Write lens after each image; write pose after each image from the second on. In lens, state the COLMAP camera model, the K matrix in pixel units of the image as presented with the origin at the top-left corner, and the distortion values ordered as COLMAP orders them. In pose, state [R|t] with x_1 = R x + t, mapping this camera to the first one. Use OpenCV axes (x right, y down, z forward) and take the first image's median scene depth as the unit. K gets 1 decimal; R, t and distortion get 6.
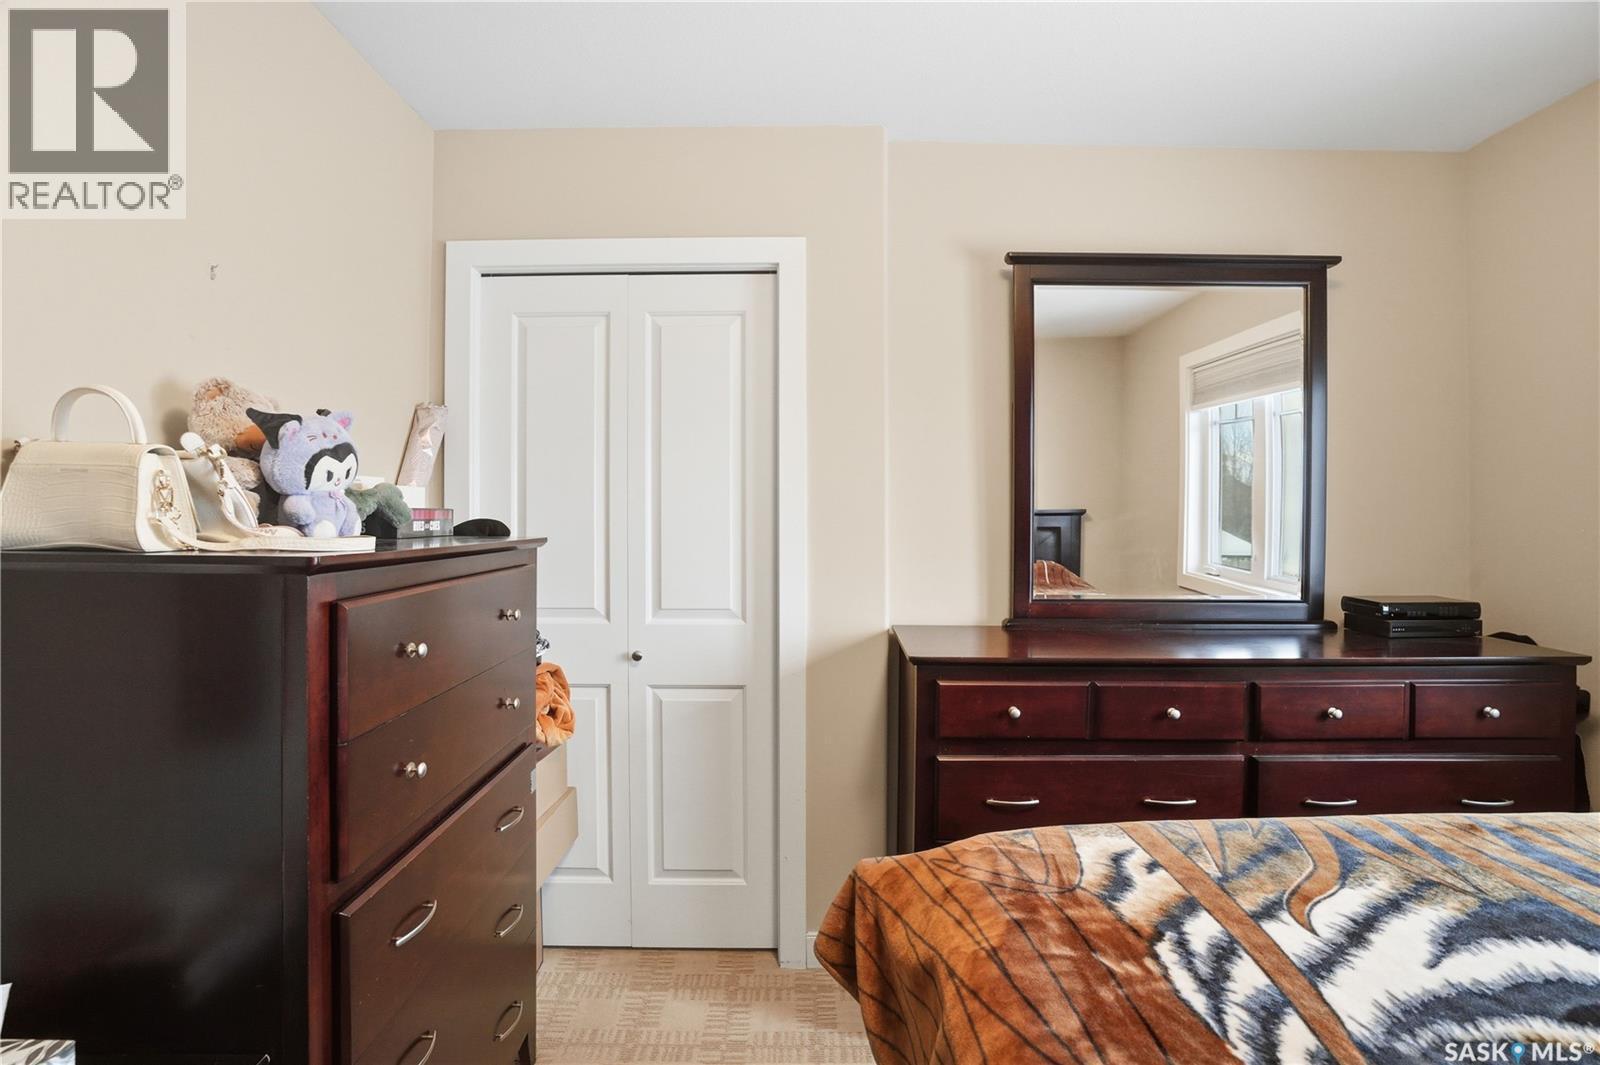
lens RADIAL K [[754.3, 0, 791.0], [0, 754.3, 526.8], [0, 0, 1]] dist [-0.033154, 0.003784]
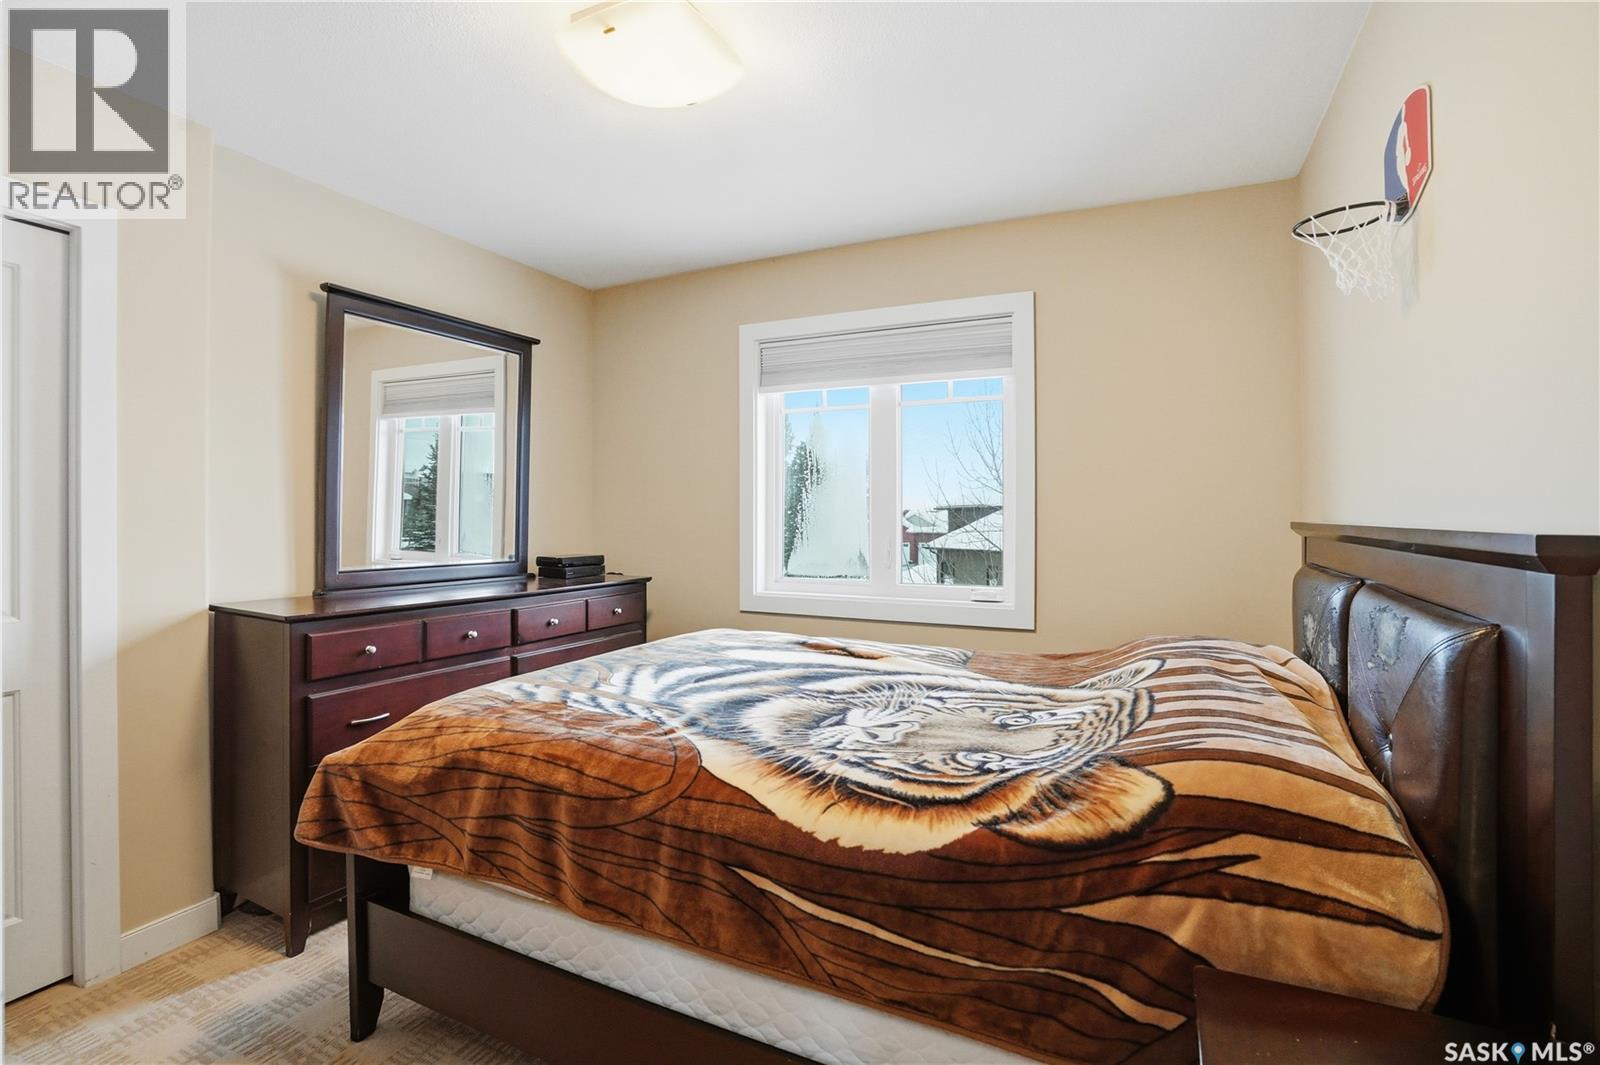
lens RADIAL K [[754.3, 0, 800.5], [0, 754.3, 522.3], [0, 0, 1]] dist [-0.033154, 0.003784]
pose [[0.443949, -0.008642, 0.896010, -0.450050], [0.015996, 0.999871, 0.001719, 0.030561], [-0.895909, 0.013570, 0.444030, -0.210704]]
